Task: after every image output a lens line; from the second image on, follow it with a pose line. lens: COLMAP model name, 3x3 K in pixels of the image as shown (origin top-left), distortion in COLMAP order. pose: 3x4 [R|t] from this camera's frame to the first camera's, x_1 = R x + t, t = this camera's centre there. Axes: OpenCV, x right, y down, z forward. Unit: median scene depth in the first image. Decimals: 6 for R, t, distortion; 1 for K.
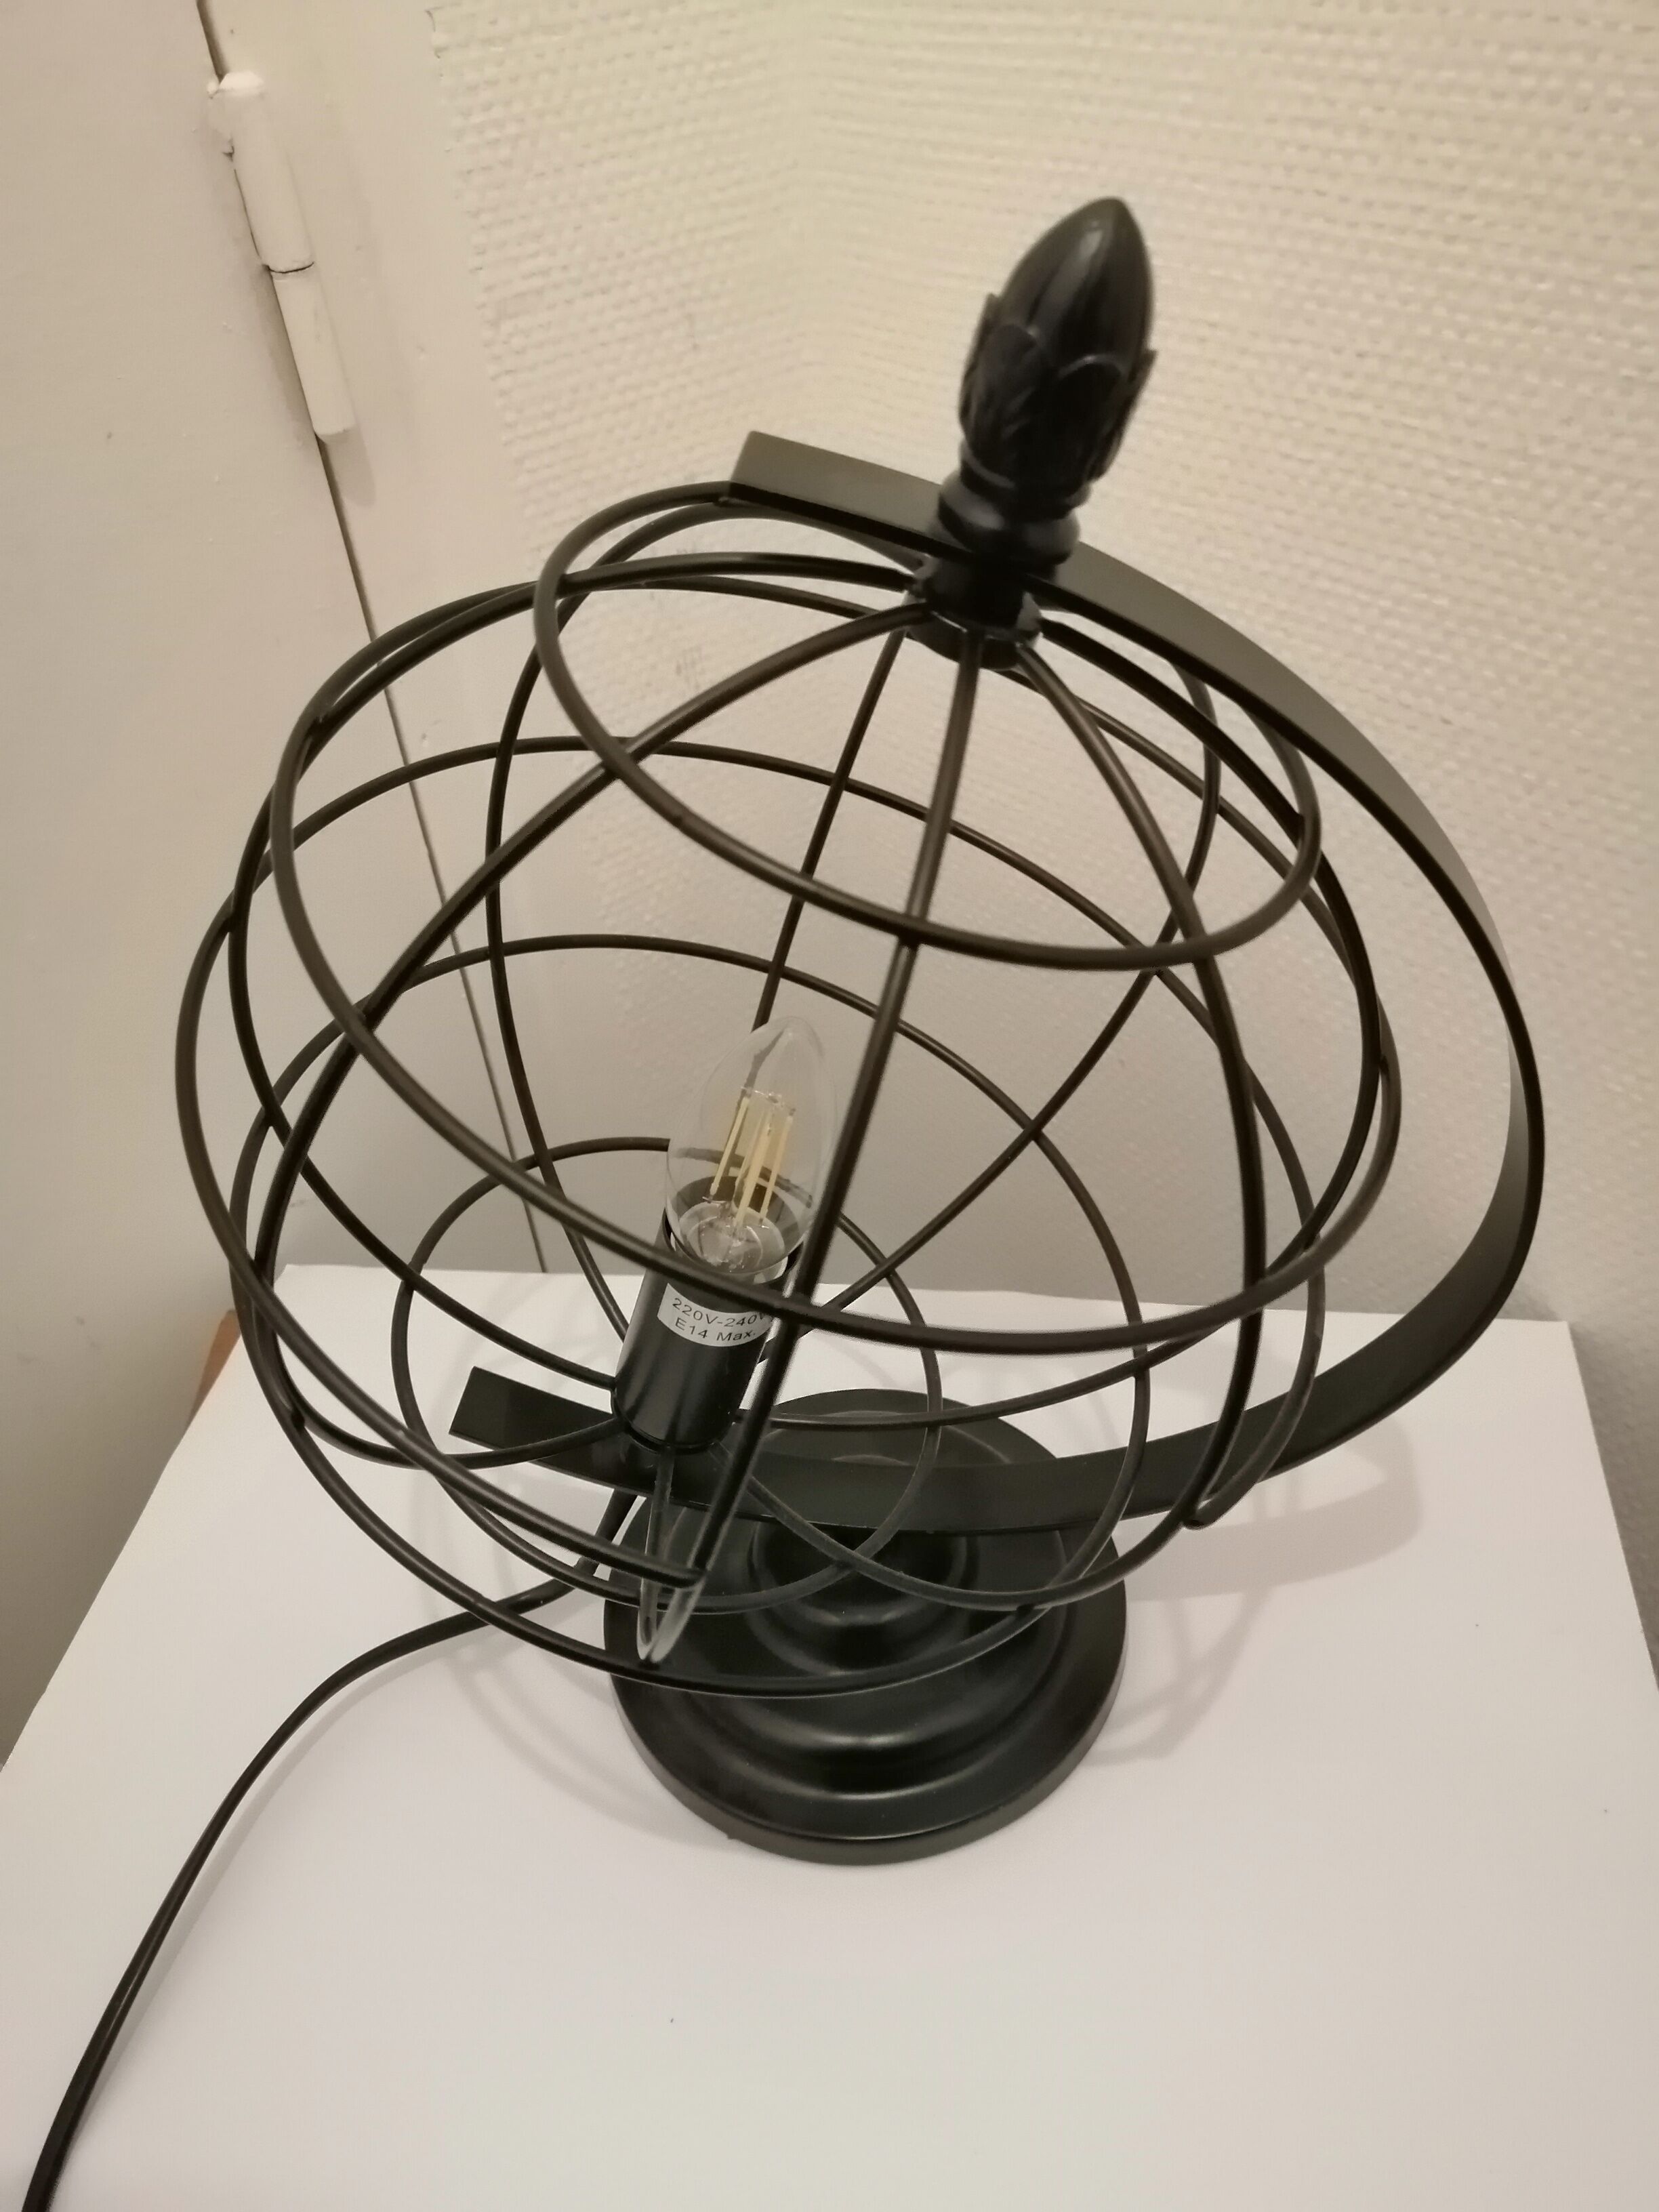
lens RADIAL K [[1786.8, 0, 813.2], [0, 1786.8, 1109.9], [0, 0, 1]] dist [-0.001367, 0.011051]
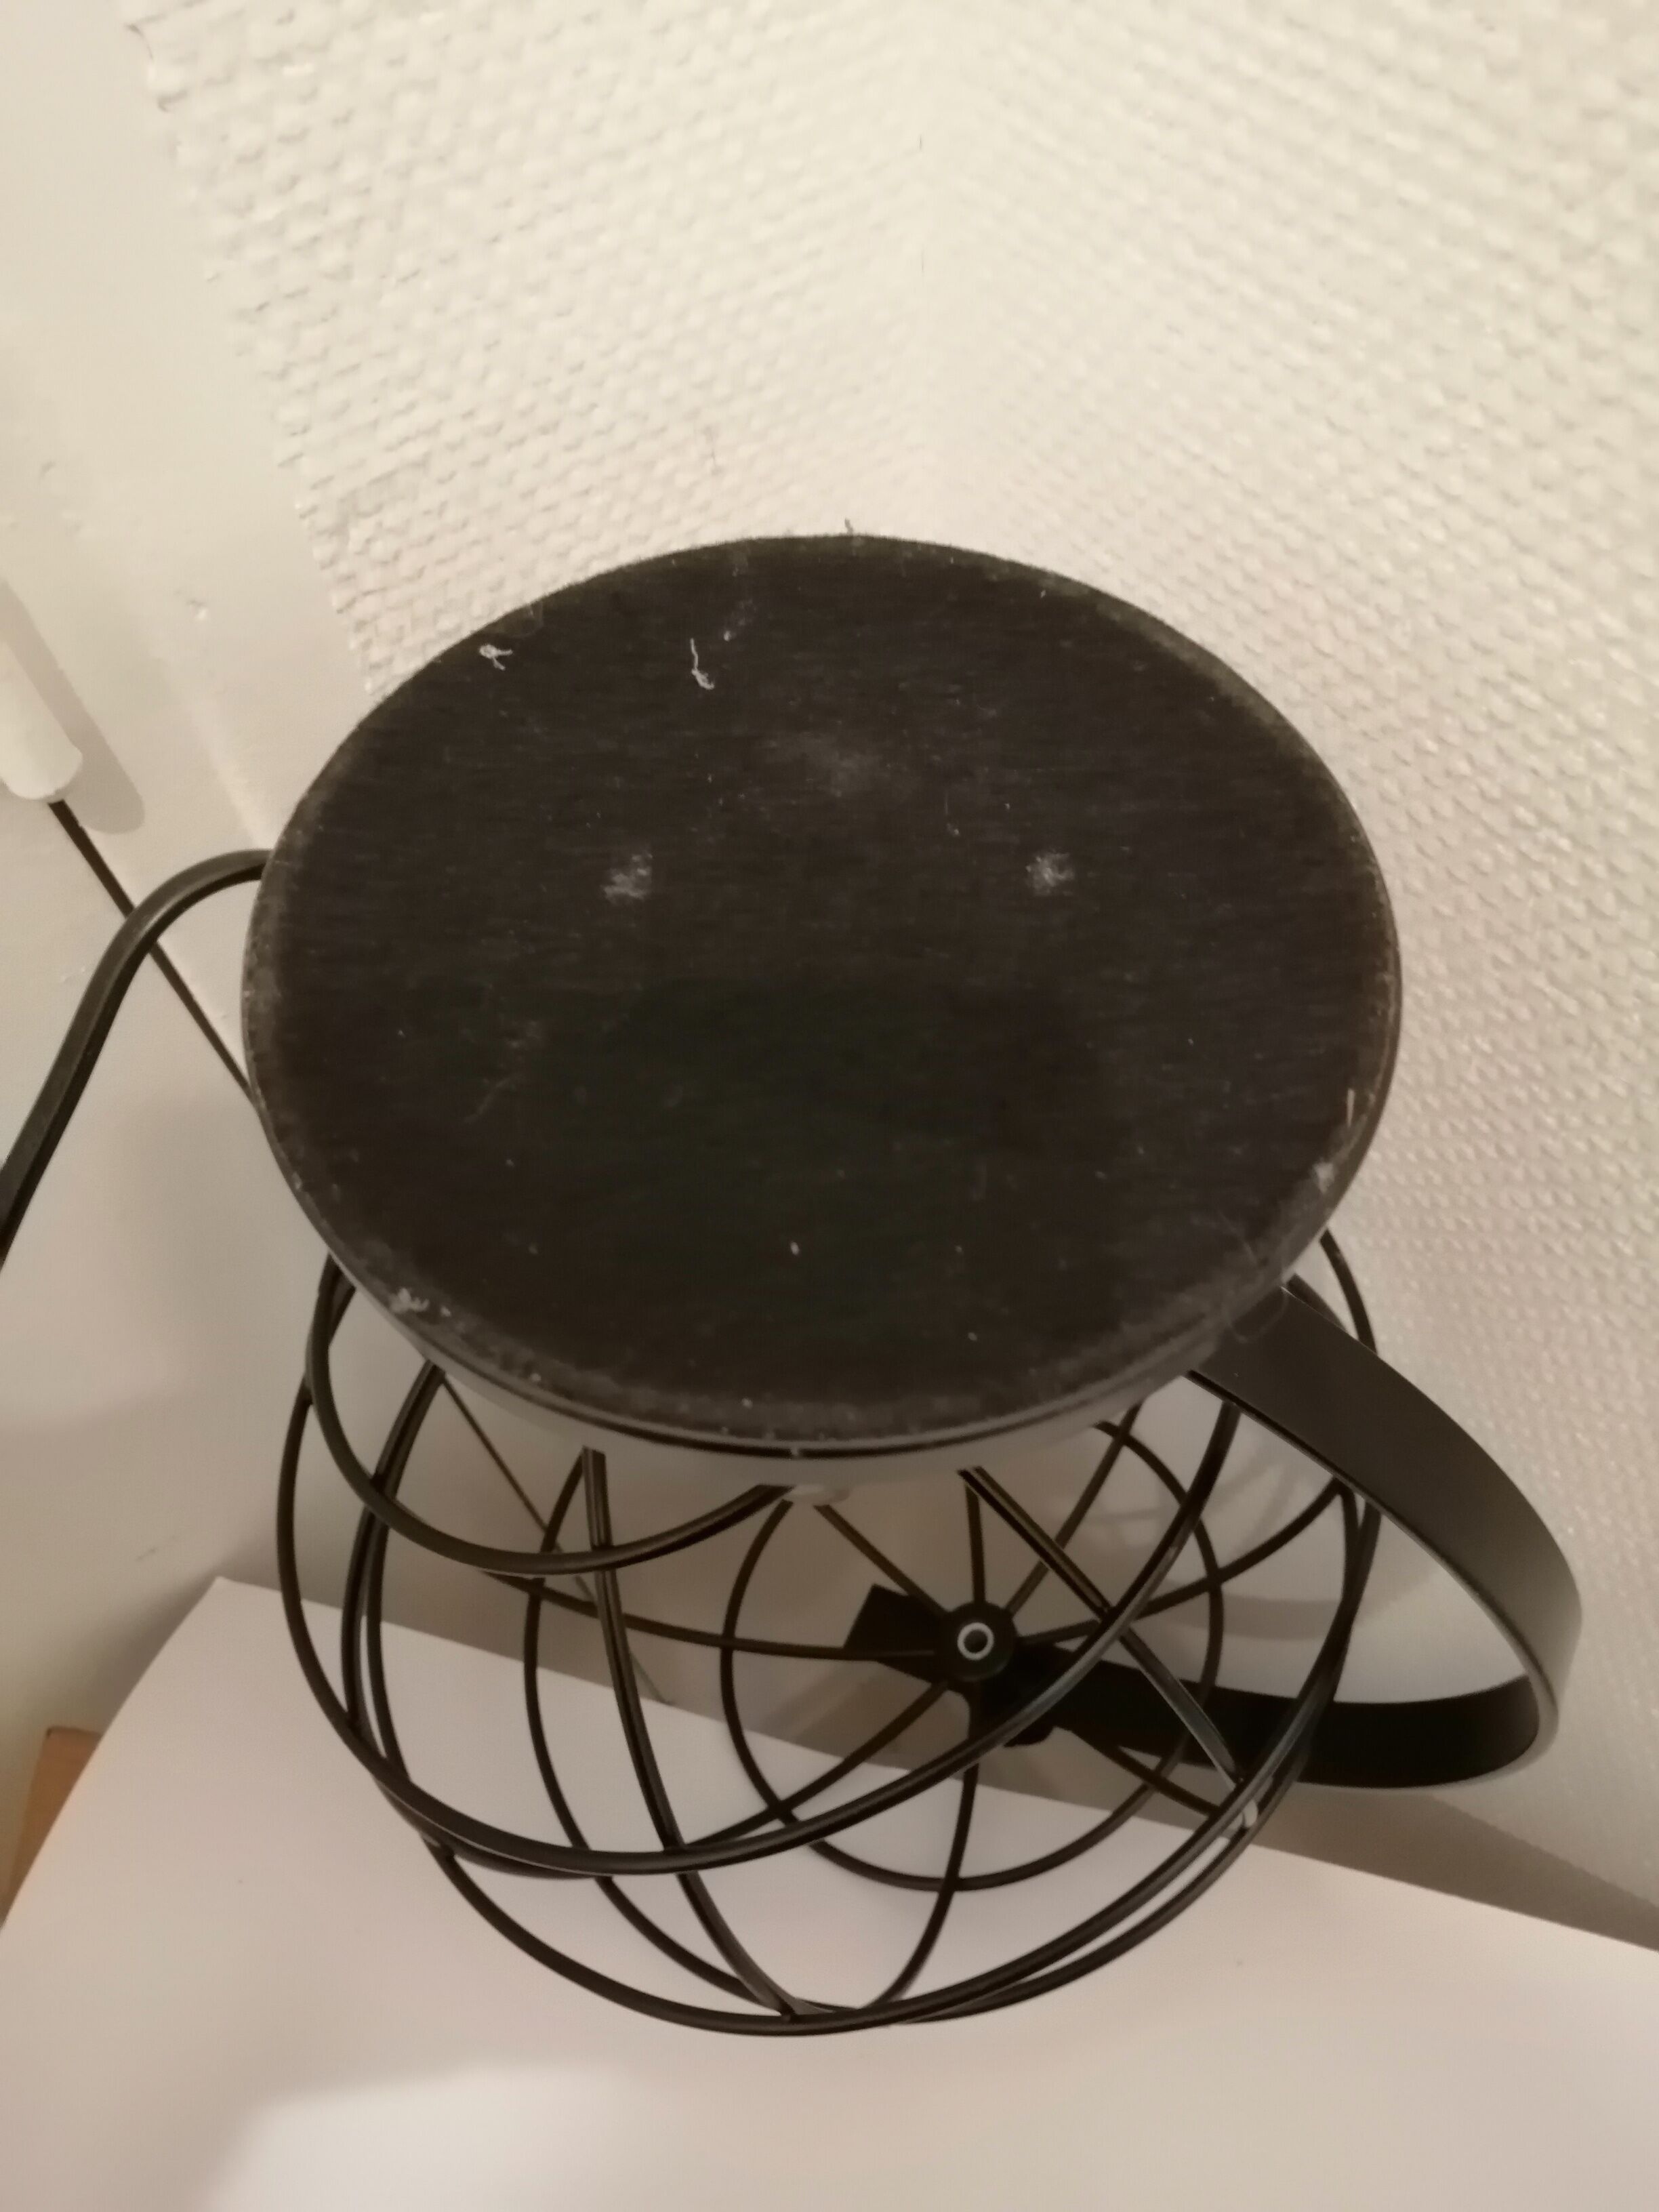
lens RADIAL K [[1826.1, 0, 840.3], [0, 1826.1, 1106.4], [0, 0, 1]] dist [-0.052919, 0.072103]
pose [[0.998190, 0.059524, 0.008637, -0.024363], [-0.058808, 0.935723, 0.347800, -0.518578], [0.012621, -0.347678, 0.937529, 0.471565]]
